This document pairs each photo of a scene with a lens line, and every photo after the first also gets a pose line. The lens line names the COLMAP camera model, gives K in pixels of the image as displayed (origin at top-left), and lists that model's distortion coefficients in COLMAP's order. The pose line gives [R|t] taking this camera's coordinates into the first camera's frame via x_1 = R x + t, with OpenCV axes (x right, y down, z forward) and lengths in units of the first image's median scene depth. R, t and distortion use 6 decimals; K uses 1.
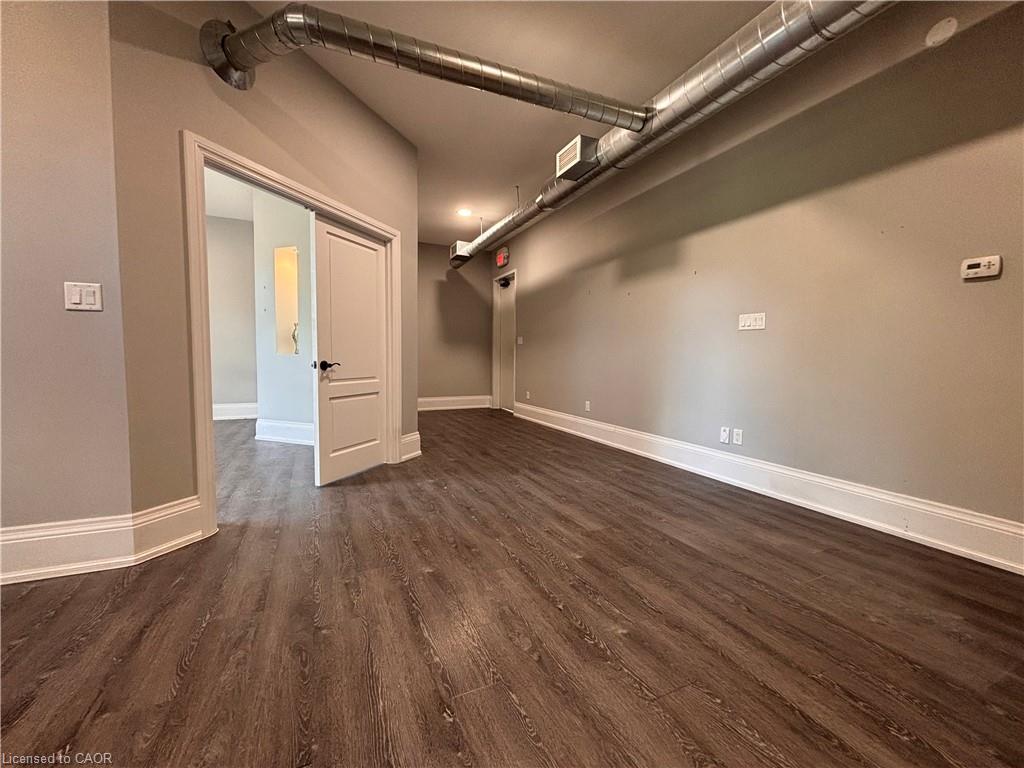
lens RADIAL K [[406.5, 0, 512.0], [0, 406.5, 384.0], [0, 0, 1]] dist [0.000245, 0.000121]
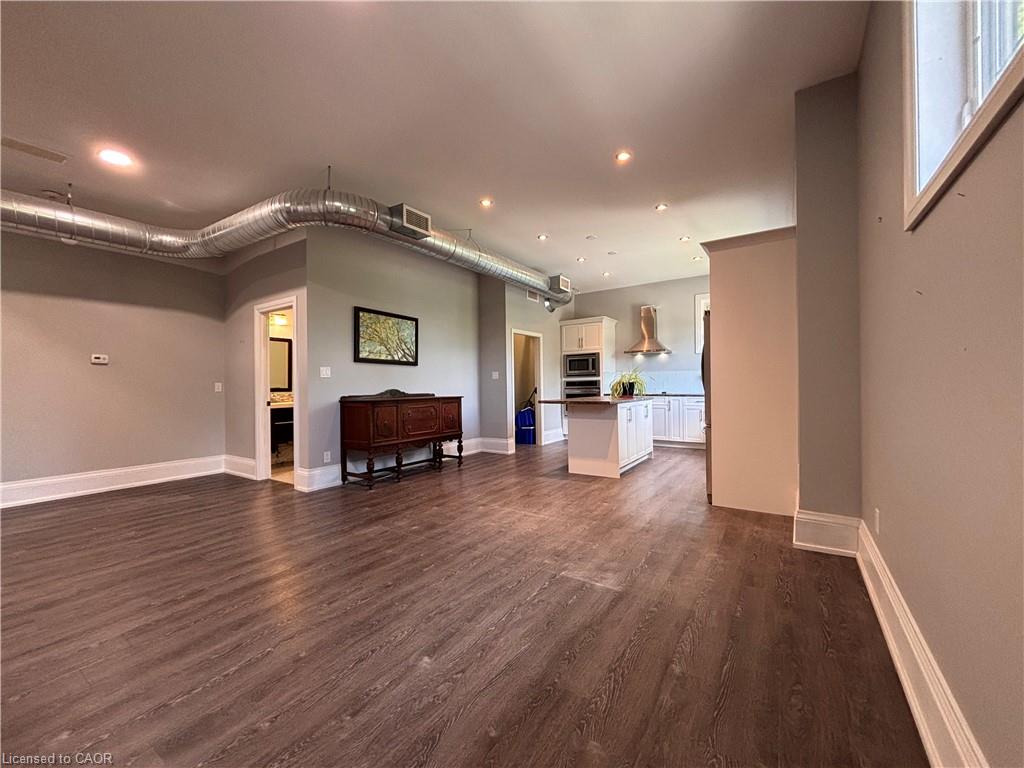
lens RADIAL K [[412.1, 0, 512.0], [0, 412.1, 384.0], [0, 0, 1]] dist [-0.000951, -0.000038]
pose [[-0.519390, -0.003200, 0.854531, -1.053383], [0.059702, 0.997414, 0.040022, -0.059285], [-0.852449, 0.071804, -0.517856, 0.144171]]
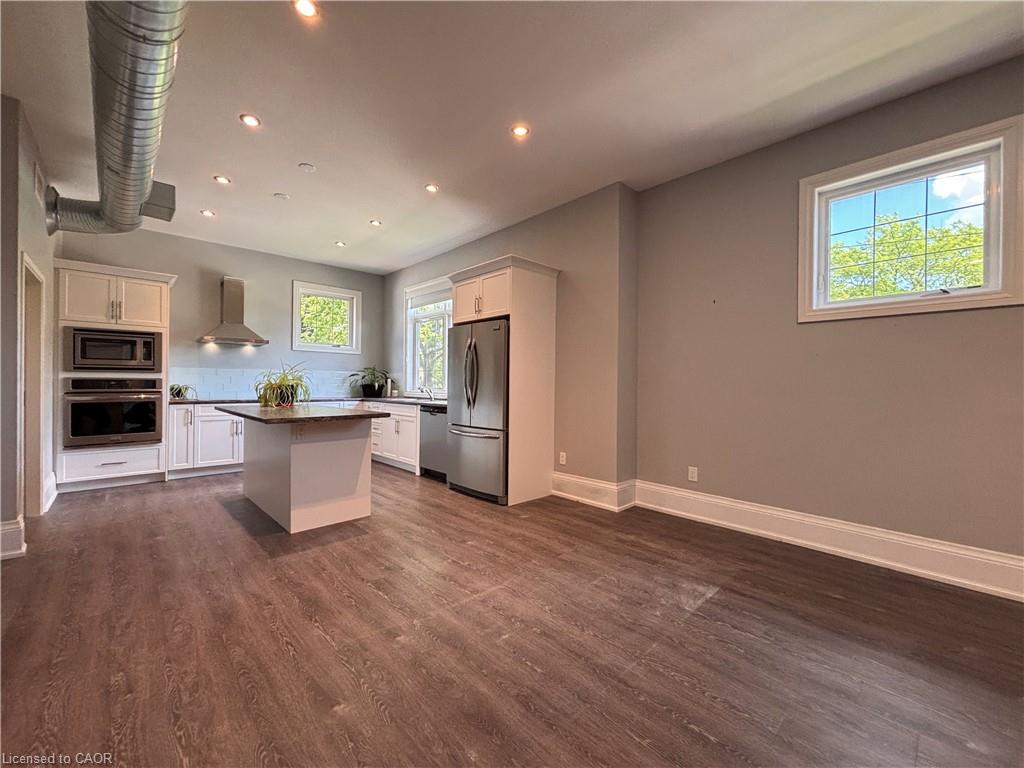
lens RADIAL K [[413.7, 0, 512.0], [0, 413.7, 384.0], [0, 0, 1]] dist [0.003186, 0.000350]
pose [[-0.949378, -0.018700, -0.313578, -0.114735], [-0.040073, 0.997281, 0.061852, -0.073414], [0.311568, 0.071287, -0.947546, 0.213534]]
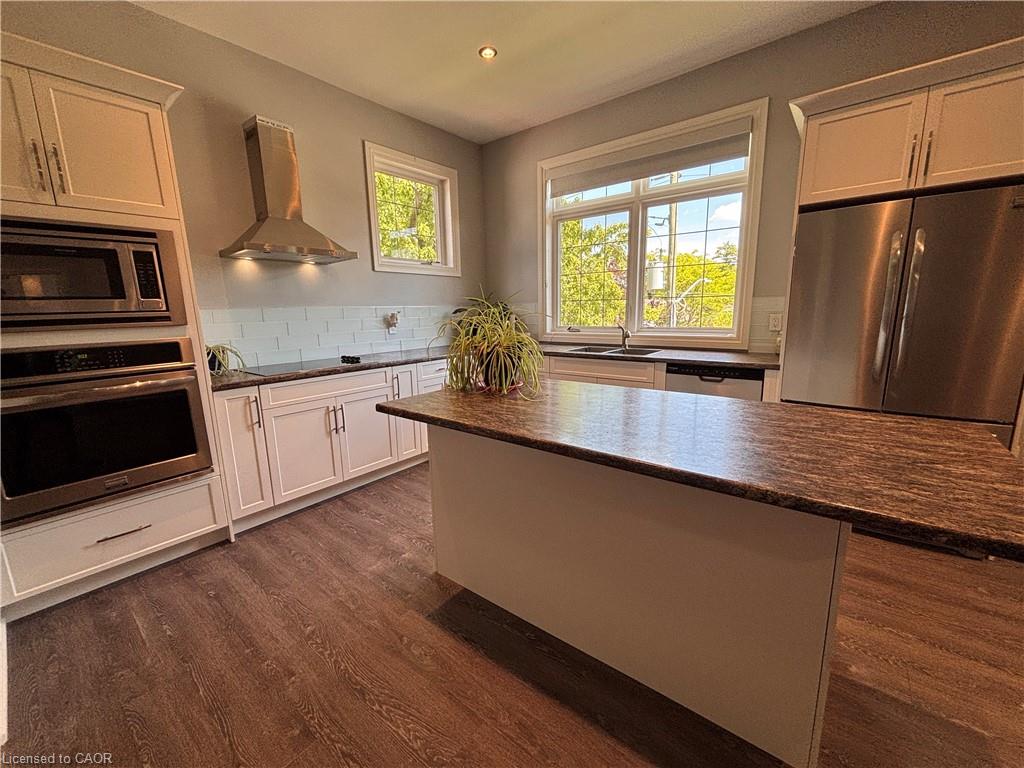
lens RADIAL K [[412.1, 0, 512.0], [0, 412.1, 384.0], [0, 0, 1]] dist [-0.000951, -0.000038]
pose [[-0.904332, 0.090179, -0.417195, 0.346125], [-0.013550, 0.970869, 0.239229, -0.048676], [0.426615, 0.221995, -0.876766, -0.622220]]
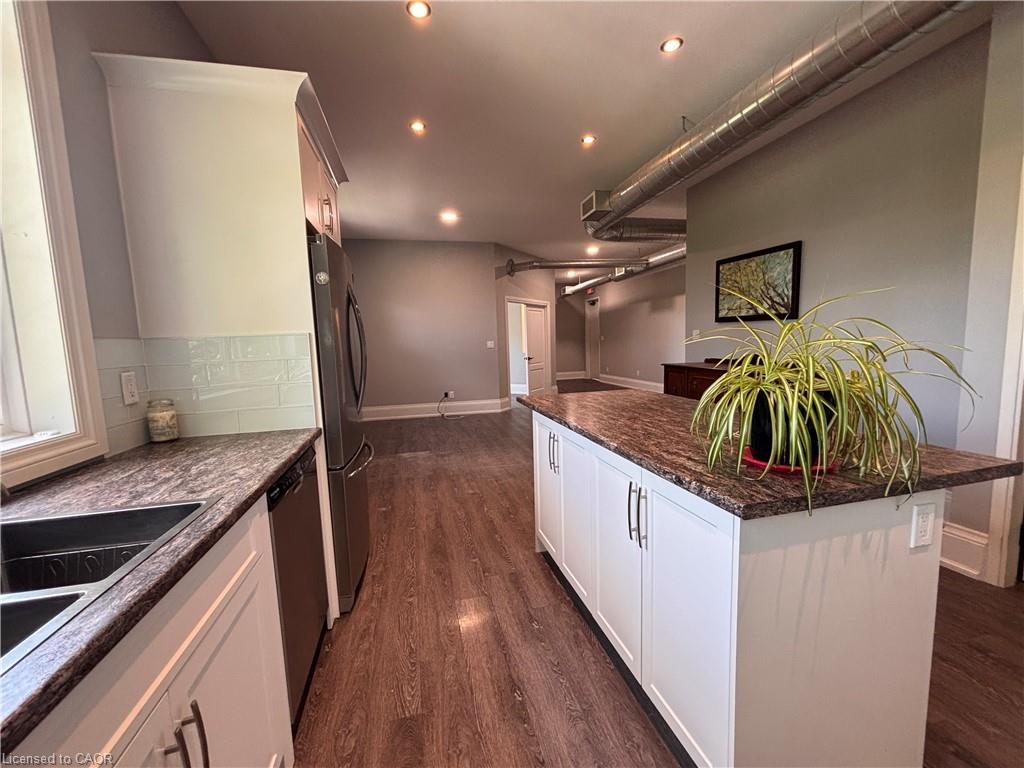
lens RADIAL K [[412.1, 0, 512.0], [0, 412.1, 384.0], [0, 0, 1]] dist [-0.000951, -0.000038]
pose [[0.978505, -0.023063, -0.204928, -0.002900], [0.032116, 0.998645, 0.040959, 0.007473], [0.203705, -0.046660, 0.977920, -1.467619]]
